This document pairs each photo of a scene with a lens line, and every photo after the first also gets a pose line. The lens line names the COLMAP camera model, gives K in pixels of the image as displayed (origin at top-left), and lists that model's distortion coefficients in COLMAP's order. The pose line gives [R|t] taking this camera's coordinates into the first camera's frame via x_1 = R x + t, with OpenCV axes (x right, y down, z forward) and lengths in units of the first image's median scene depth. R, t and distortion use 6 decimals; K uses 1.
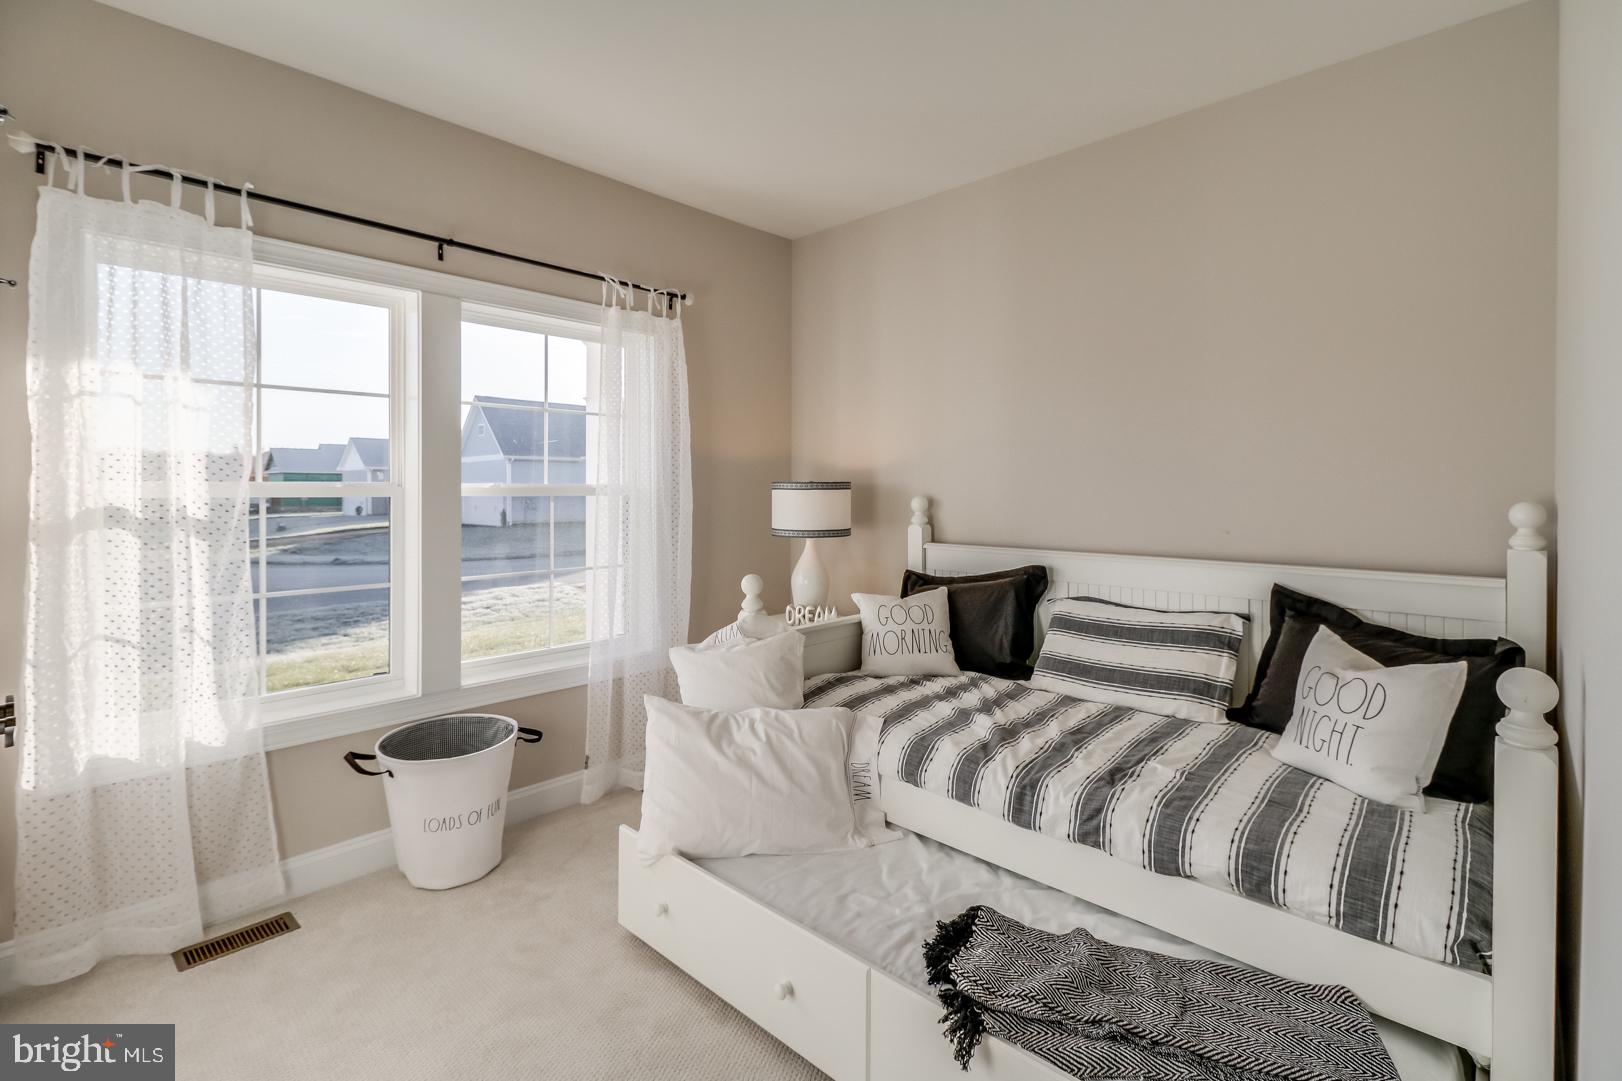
lens RADIAL K [[732.1, 0, 815.4], [0, 732.1, 507.0], [0, 0, 1]] dist [0.002582, 0.000112]
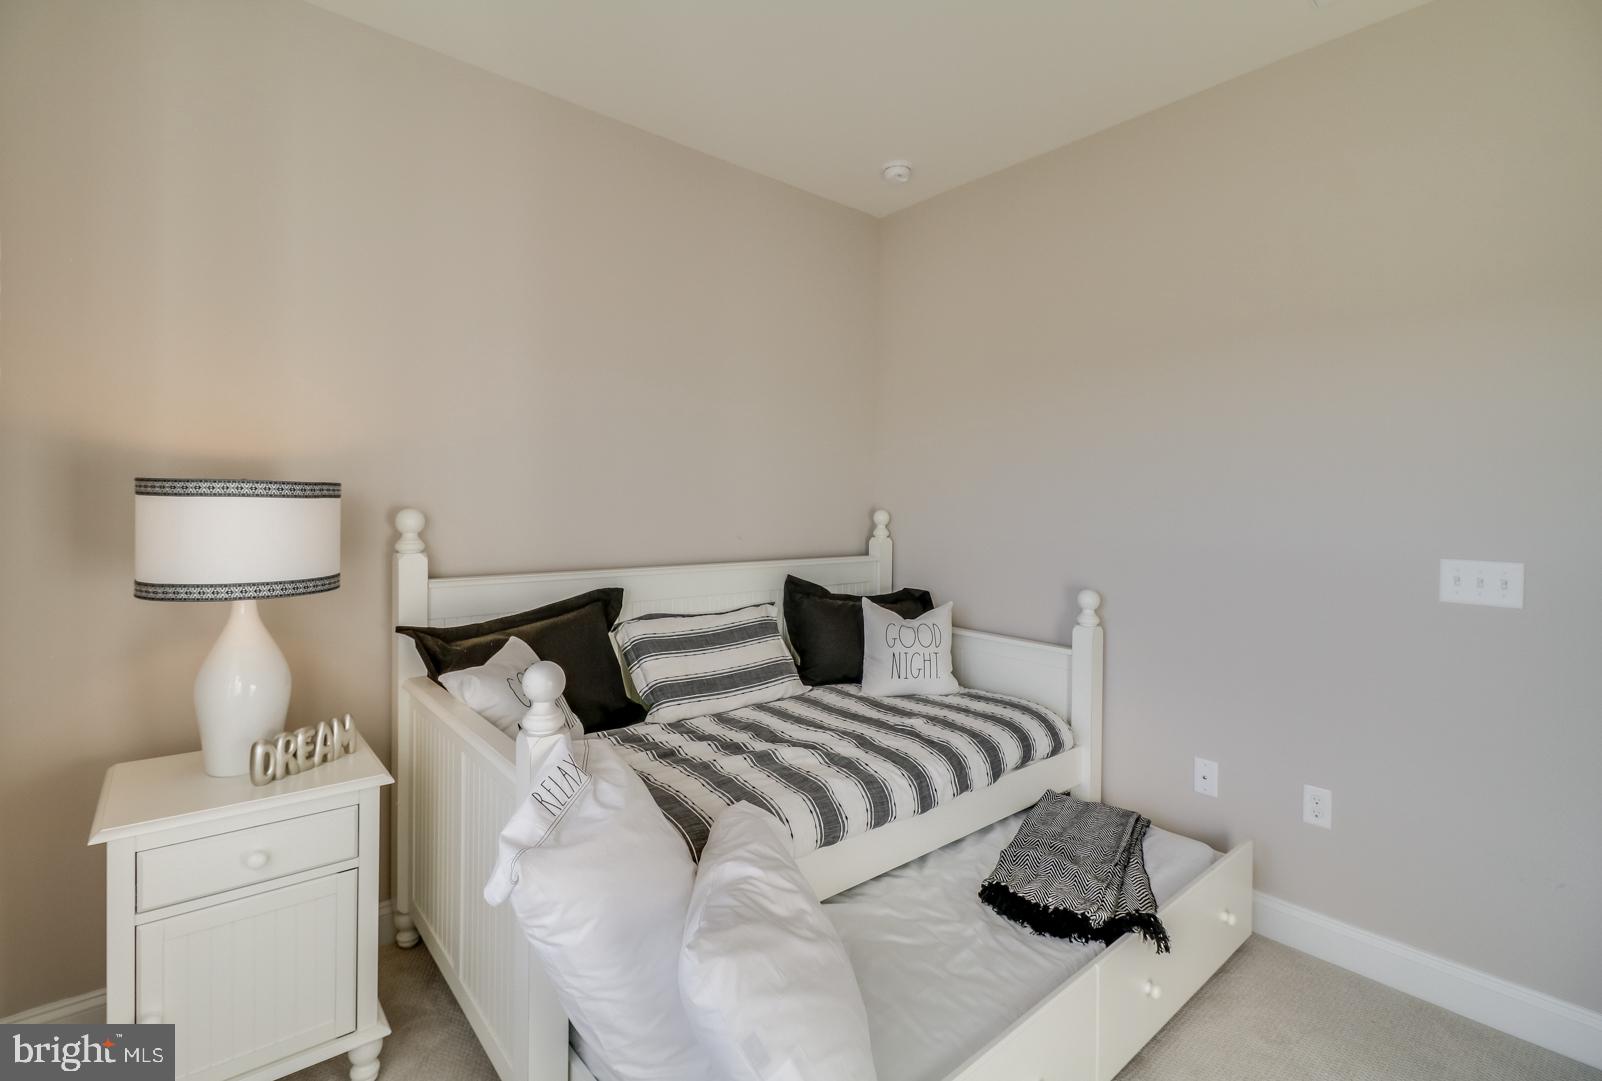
lens RADIAL K [[716.7, 0, 798.3], [0, 716.7, 508.7], [0, 0, 1]] dist [0.000198, 0.000024]
pose [[0.120449, -0.000750, 0.992719, -0.690477], [0.016621, 0.999861, -0.001261, -0.013665], [-0.992580, 0.016652, 0.120444, 0.907324]]
